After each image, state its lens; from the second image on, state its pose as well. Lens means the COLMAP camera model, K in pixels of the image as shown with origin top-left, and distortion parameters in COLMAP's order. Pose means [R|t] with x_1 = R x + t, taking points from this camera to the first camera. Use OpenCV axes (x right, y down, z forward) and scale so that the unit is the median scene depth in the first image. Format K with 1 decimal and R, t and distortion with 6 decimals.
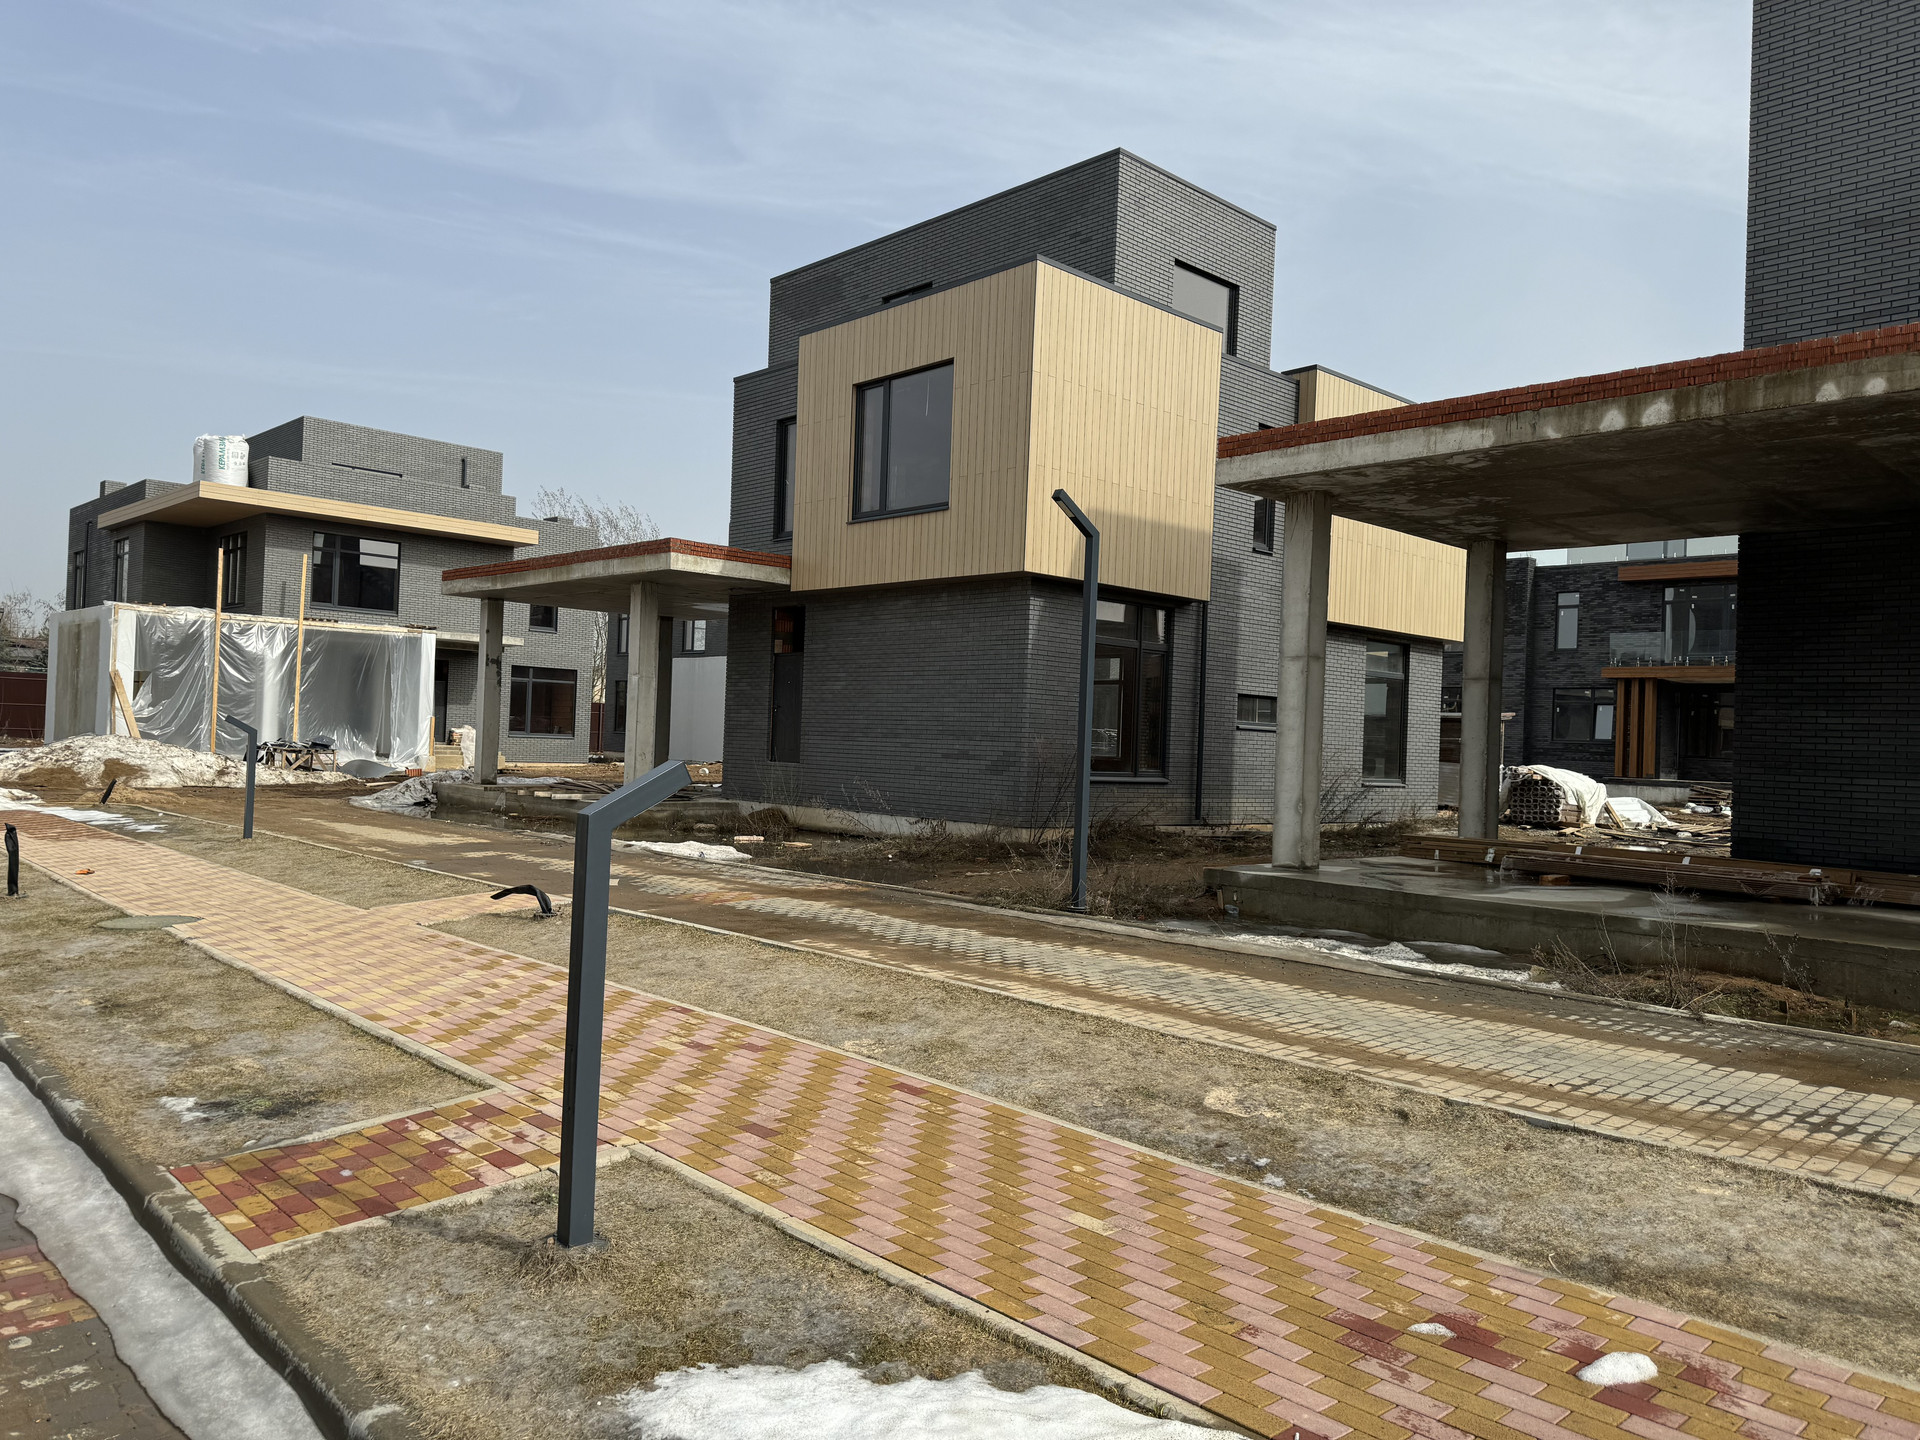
lens RADIAL K [[1365.4, 0, 958.9], [0, 1365.4, 721.8], [0, 0, 1]] dist [-0.004701, -0.004796]
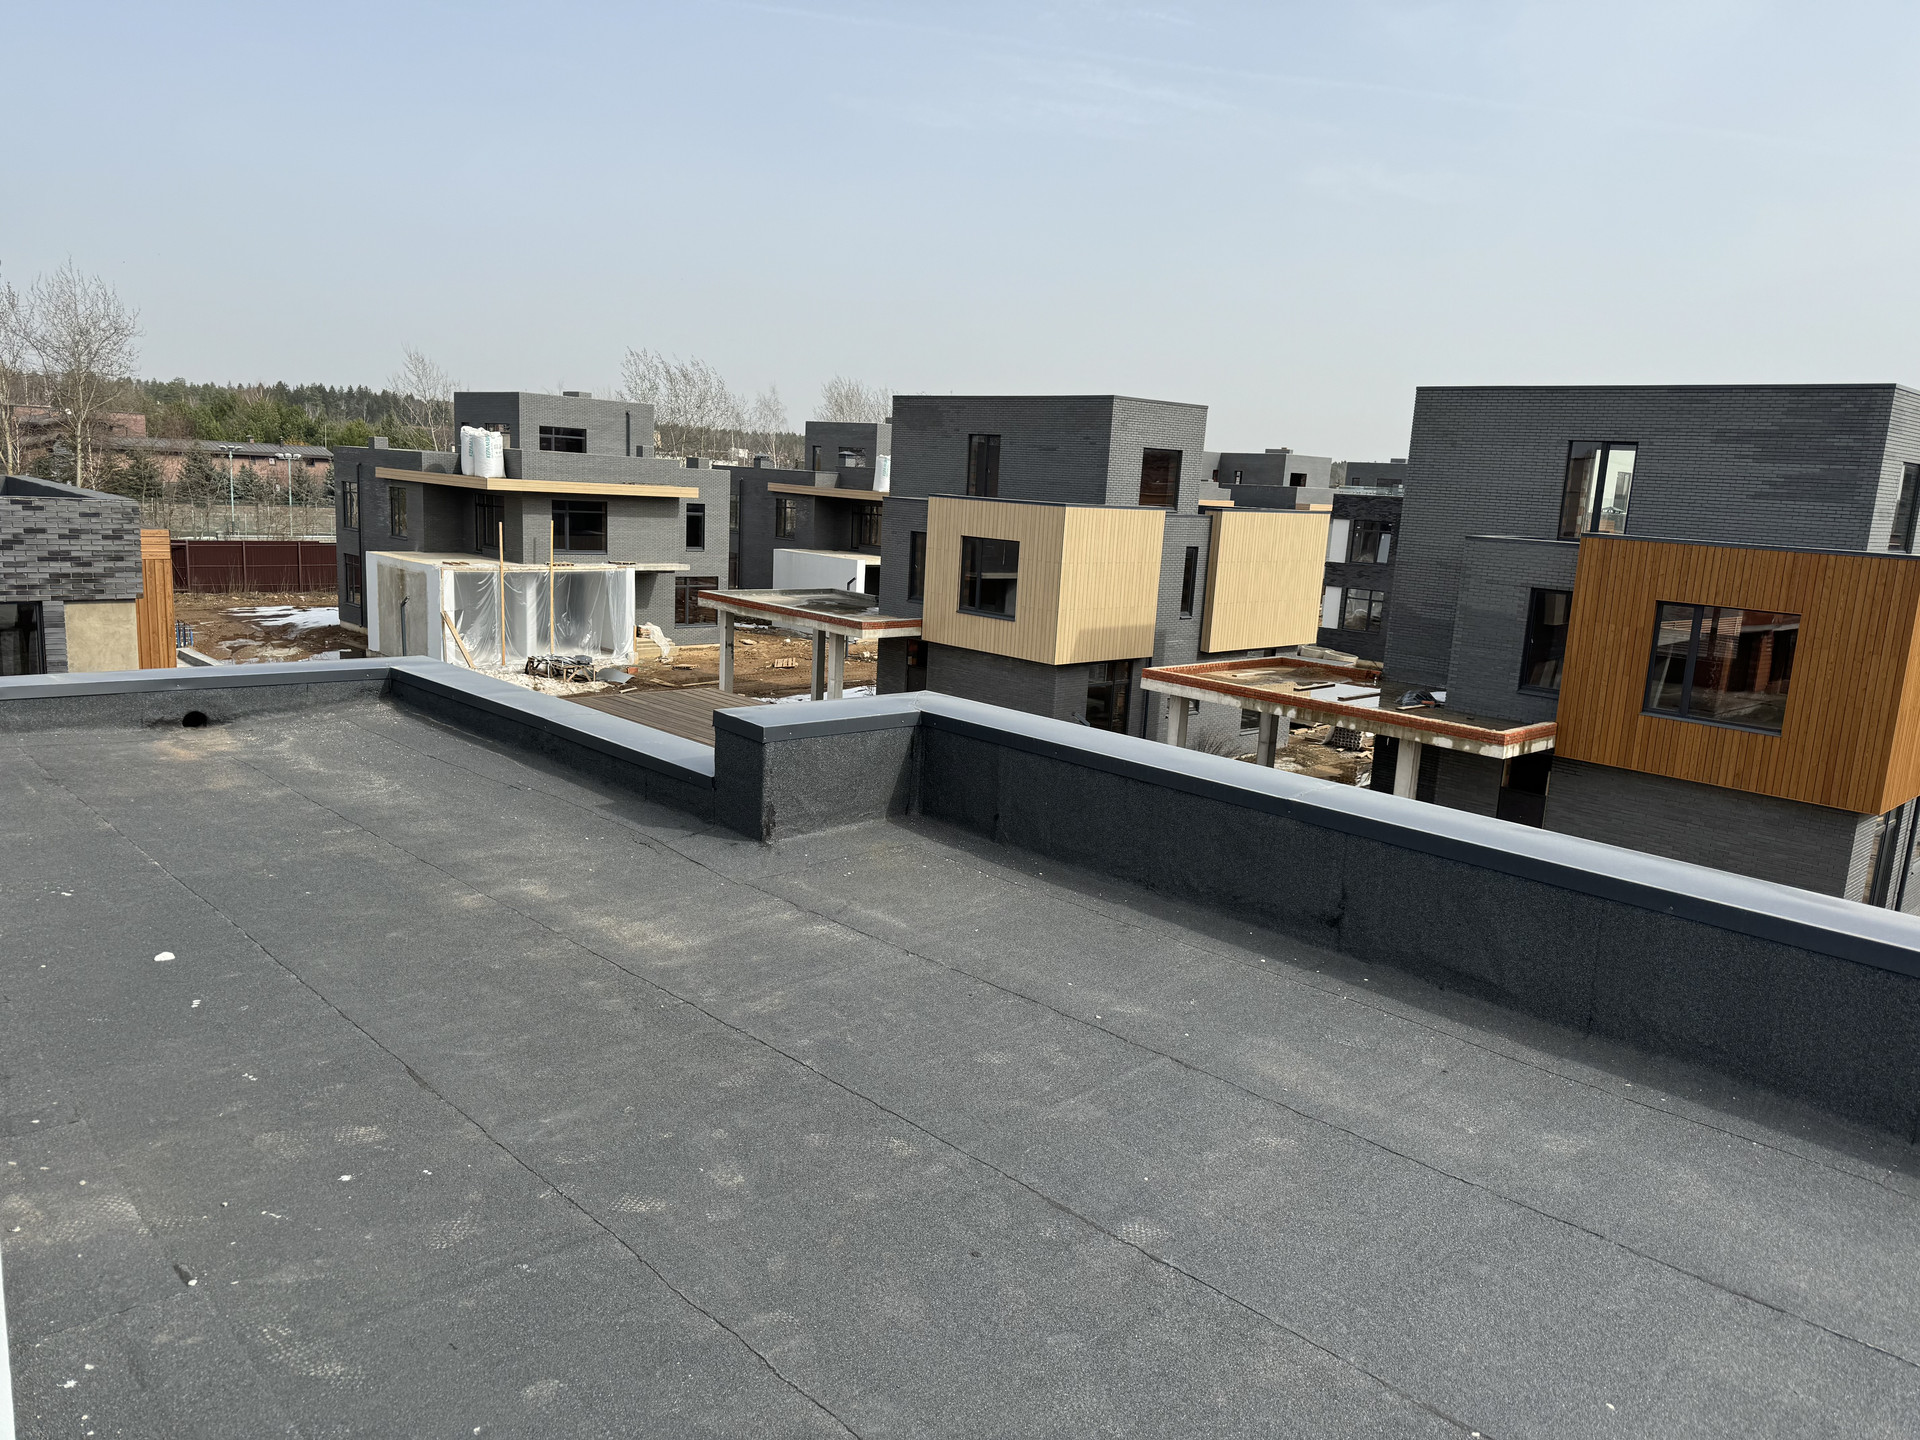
lens RADIAL K [[1365.4, 0, 960.7], [0, 1365.4, 721.8], [0, 0, 1]] dist [-0.004701, -0.004796]
pose [[0.999885, 0.013699, 0.006498, -0.049386], [-0.014721, 0.979743, 0.199715, -0.210149], [-0.003631, -0.199788, 0.979832, -0.472745]]
